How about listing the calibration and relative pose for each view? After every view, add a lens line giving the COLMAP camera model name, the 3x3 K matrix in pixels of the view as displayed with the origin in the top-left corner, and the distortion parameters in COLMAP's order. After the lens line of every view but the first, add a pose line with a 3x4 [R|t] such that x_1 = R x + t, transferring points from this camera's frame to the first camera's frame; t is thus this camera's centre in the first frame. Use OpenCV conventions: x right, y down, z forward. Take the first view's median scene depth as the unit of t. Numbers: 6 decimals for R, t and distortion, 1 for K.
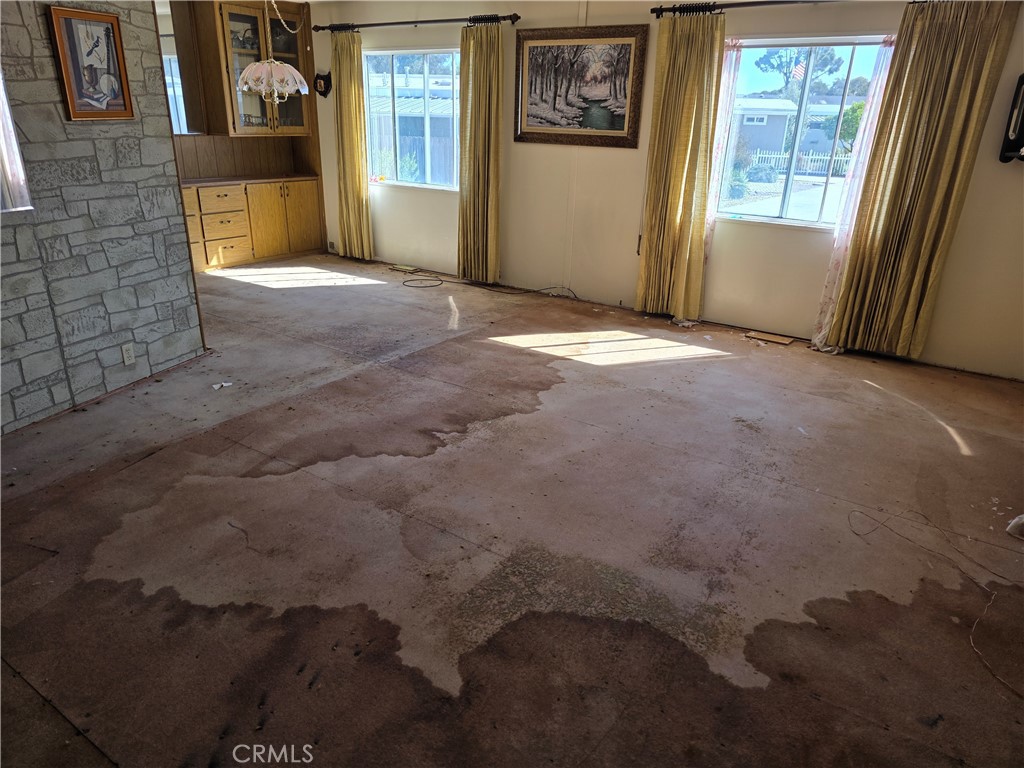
lens RADIAL K [[681.6, 0, 507.1], [0, 681.6, 385.5], [0, 0, 1]] dist [0.062722, -0.058872]
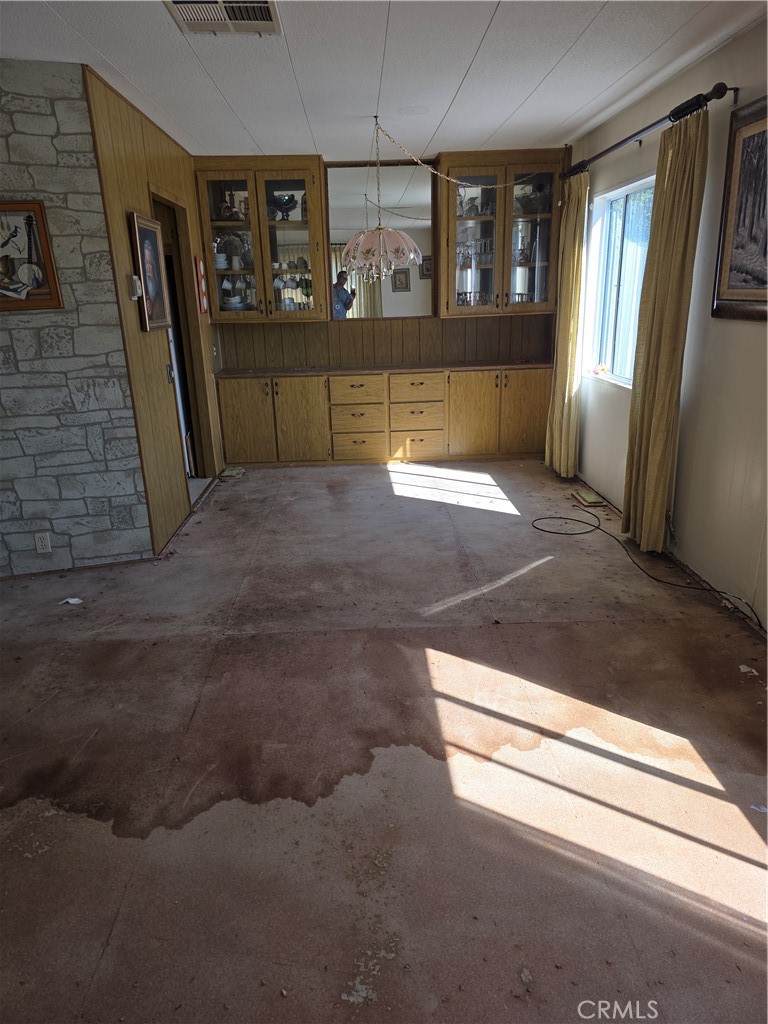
lens RADIAL K [[681.6, 0, 384.0], [0, 681.6, 512.0], [0, 0, 1]] dist [0.062722, -0.058872]
pose [[0.593561, 0.203774, -0.778563, 0.509651], [-0.252410, 0.965738, 0.060330, -0.278123], [0.764182, 0.160708, 0.624659, 0.777016]]
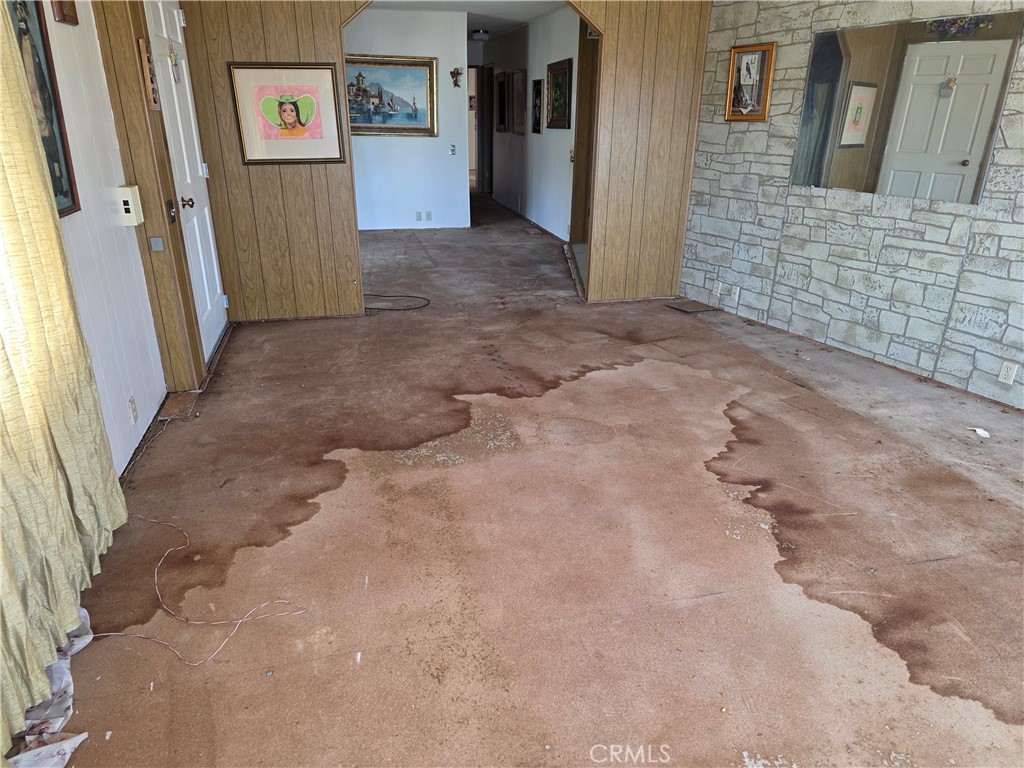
lens RADIAL K [[681.6, 0, 507.1], [0, 681.6, 385.5], [0, 0, 1]] dist [0.062722, -0.058872]
pose [[-0.680935, 0.244727, -0.690243, 0.607933], [-0.290654, 0.774795, 0.561439, -0.380920], [0.672196, 0.582925, -0.456454, 1.015955]]
